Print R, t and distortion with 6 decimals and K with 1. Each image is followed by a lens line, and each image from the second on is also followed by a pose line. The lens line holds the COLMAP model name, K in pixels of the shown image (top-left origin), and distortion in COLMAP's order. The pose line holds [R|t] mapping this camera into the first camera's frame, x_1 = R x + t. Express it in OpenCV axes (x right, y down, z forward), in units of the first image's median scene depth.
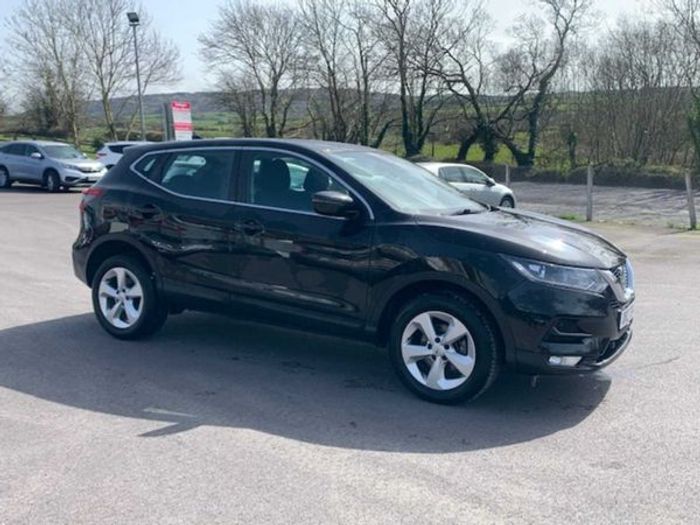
lens RADIAL K [[728.8, 0, 349.5], [0, 728.8, 261.3], [0, 0, 1]] dist [0.049534, 0.000000]
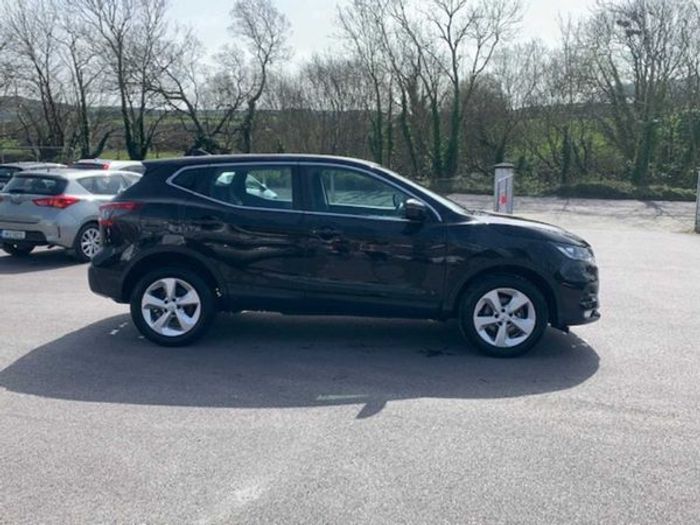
lens RADIAL K [[624.8, 0, 352.8], [0, 624.8, 260.2], [0, 0, 1]] dist [0.035777, -0.040544]
pose [[0.885067, -0.071502, 0.459938, -0.484794], [0.066426, 0.997420, 0.027235, -0.023443], [-0.460699, 0.006447, 0.887533, 0.091132]]
